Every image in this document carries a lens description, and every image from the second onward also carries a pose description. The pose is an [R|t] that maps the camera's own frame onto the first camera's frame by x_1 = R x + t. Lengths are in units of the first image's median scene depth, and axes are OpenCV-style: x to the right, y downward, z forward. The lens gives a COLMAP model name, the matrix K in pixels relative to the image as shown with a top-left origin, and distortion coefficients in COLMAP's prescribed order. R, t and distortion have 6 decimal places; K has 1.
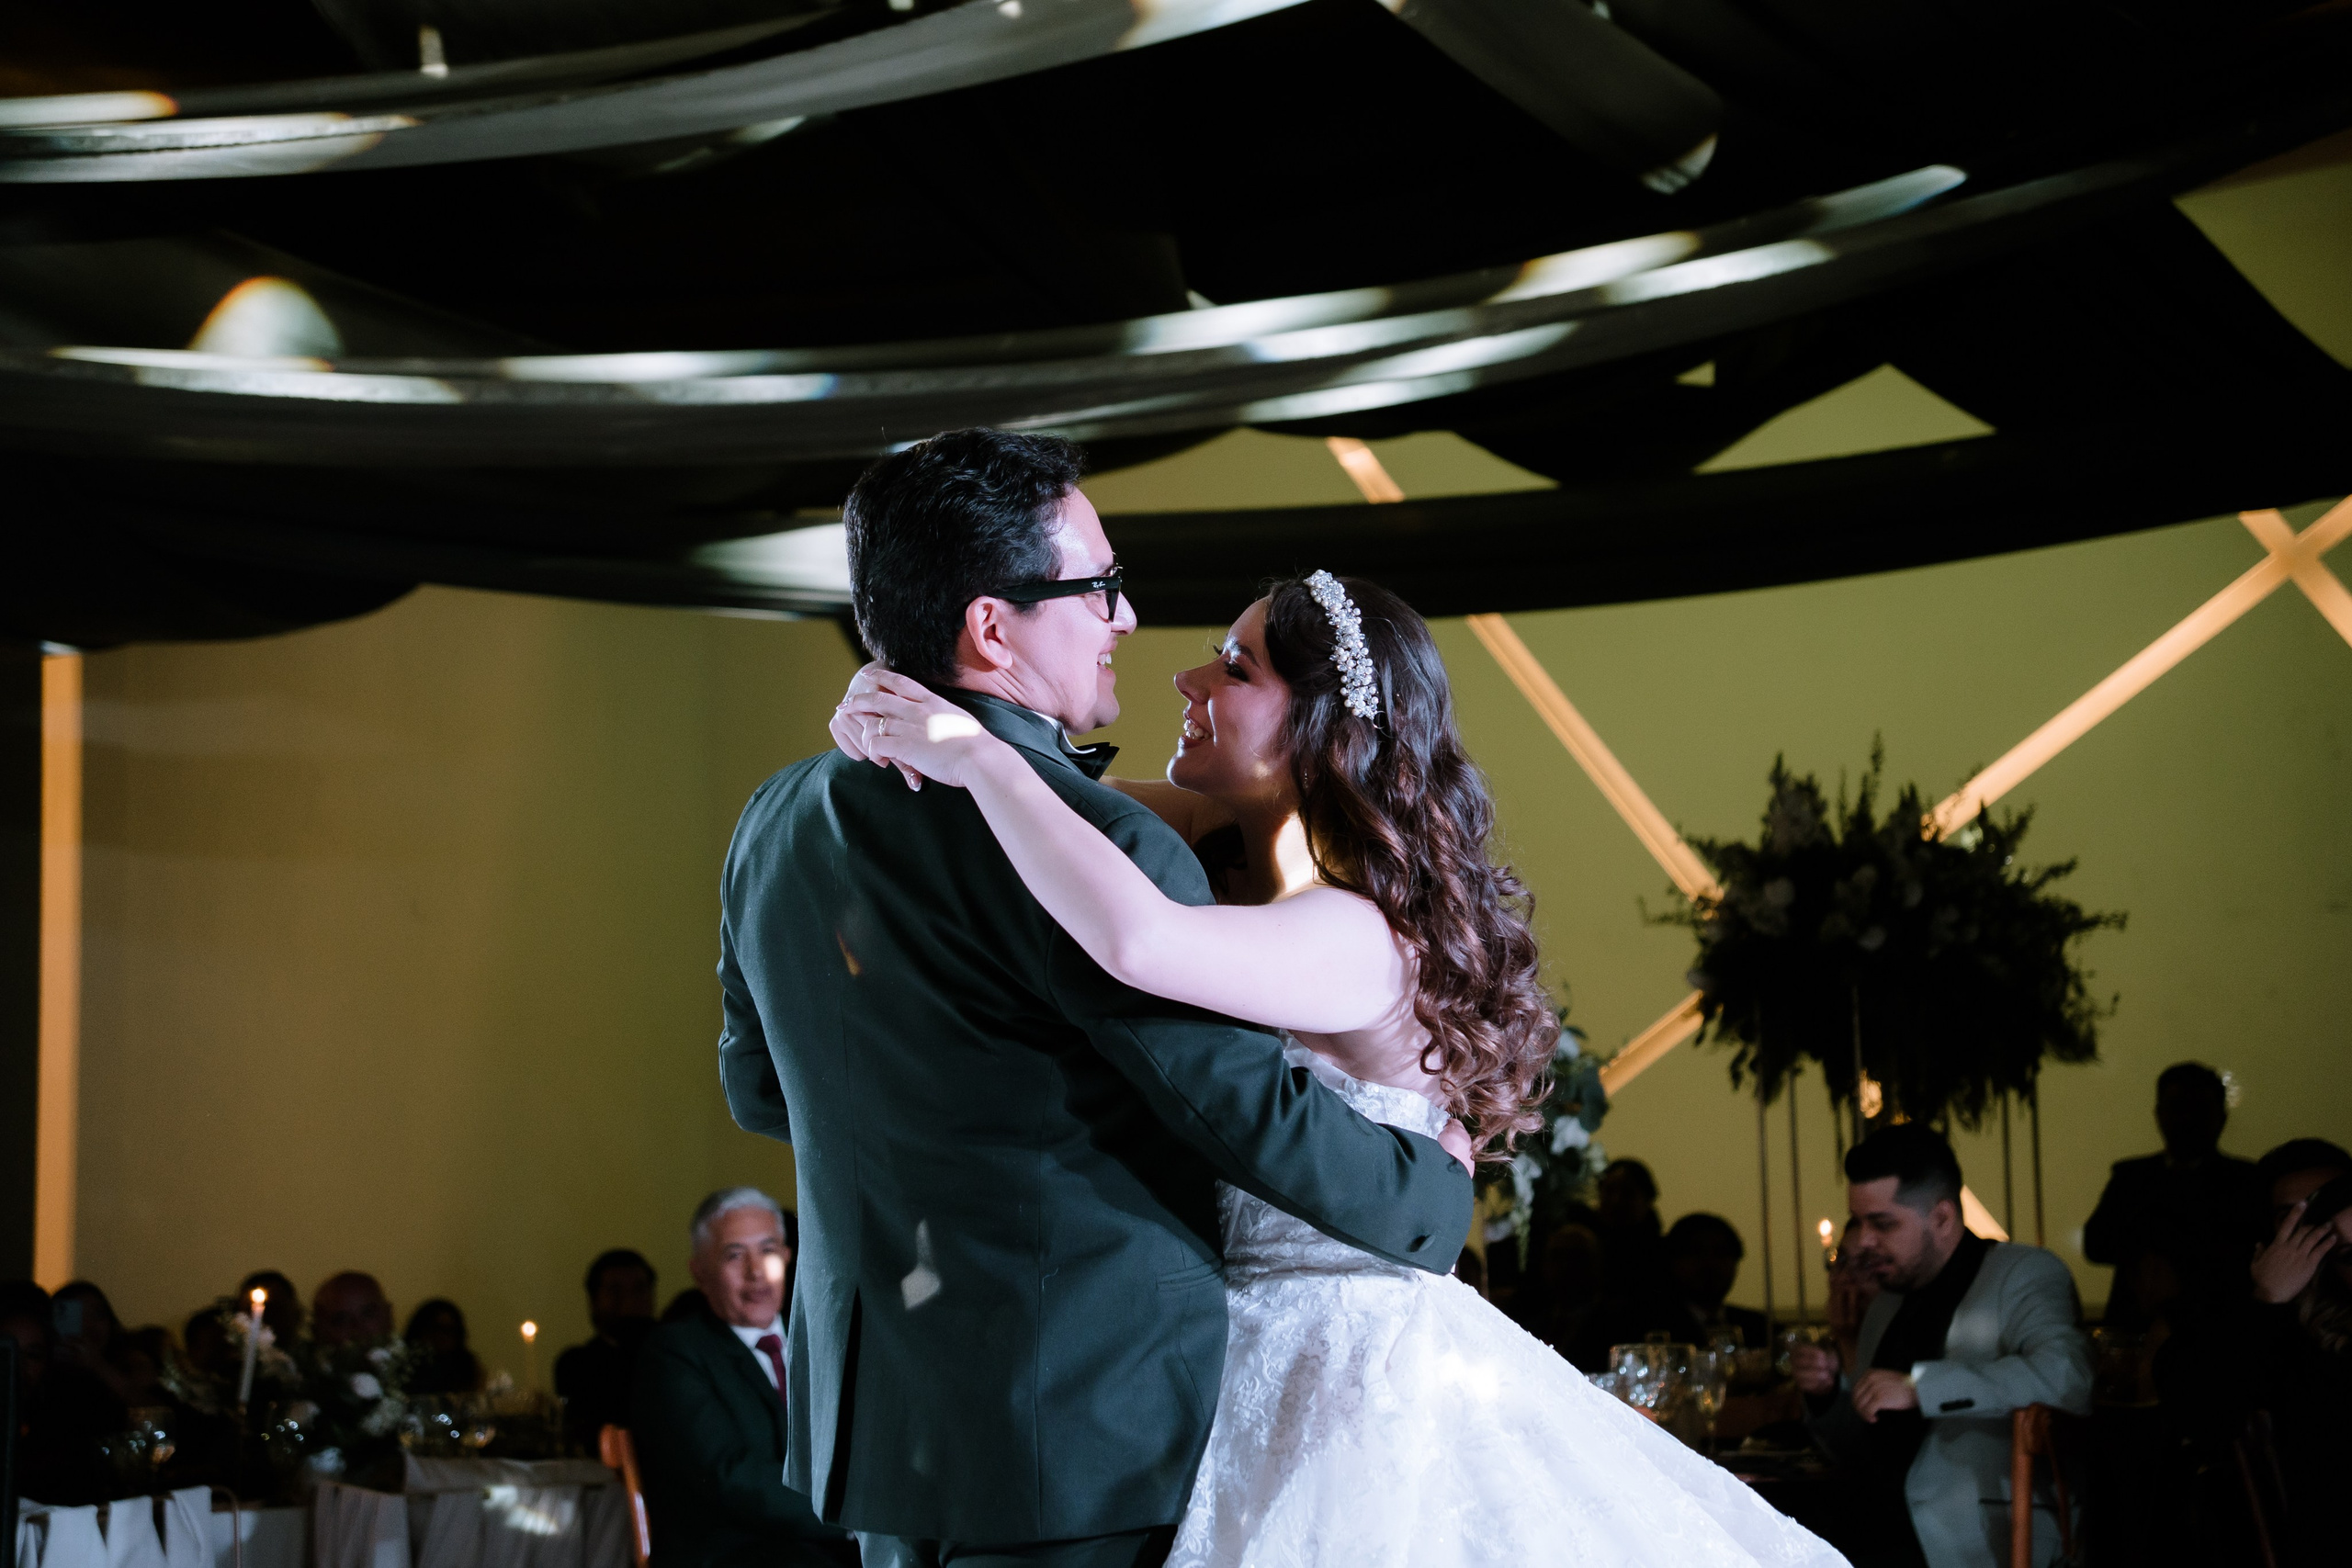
lens RADIAL K [[4945.7, 0, 1176.0], [0, 4945.7, 784.0], [0, 0, 1]] dist [0.470263, 1.913575]
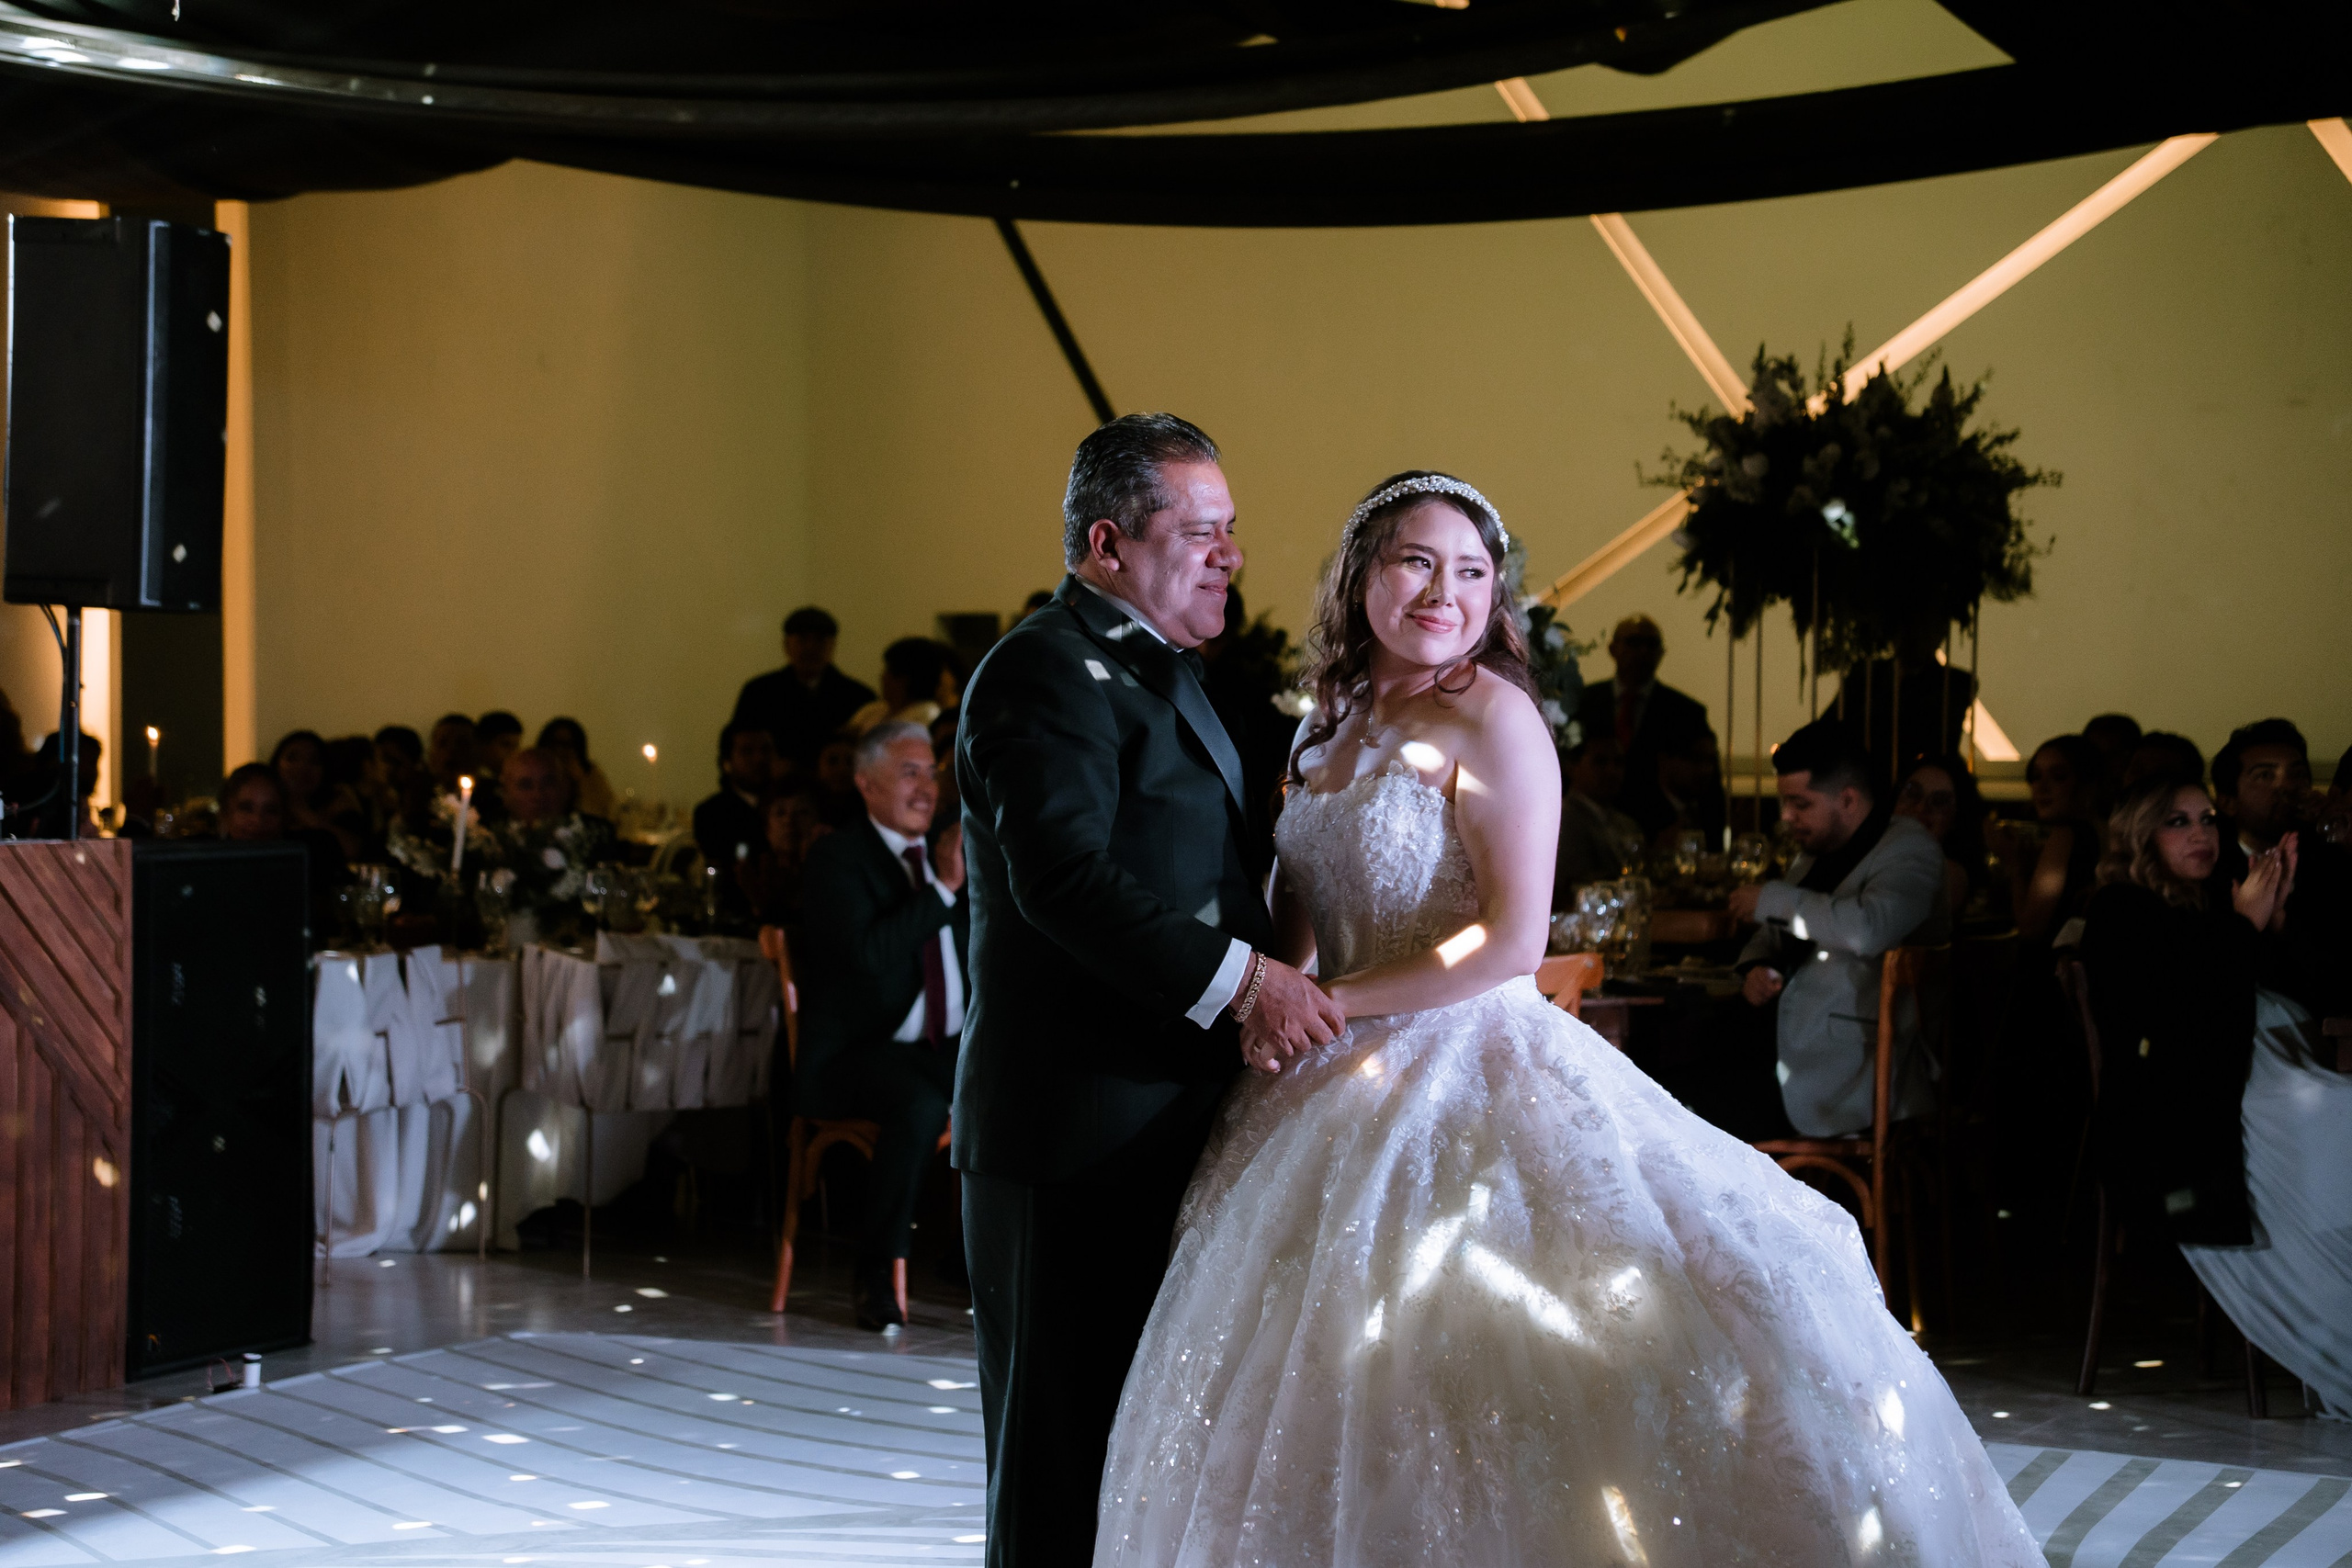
lens RADIAL K [[4961.8, 0, 1164.9], [0, 4961.8, 799.6], [0, 0, 1]] dist [0.551426, 0.955184]
pose [[0.999636, 0.024586, -0.011073, -0.001461], [-0.022843, 0.990345, 0.136730, -0.057915], [0.014328, -0.136428, 0.990546, -0.168554]]
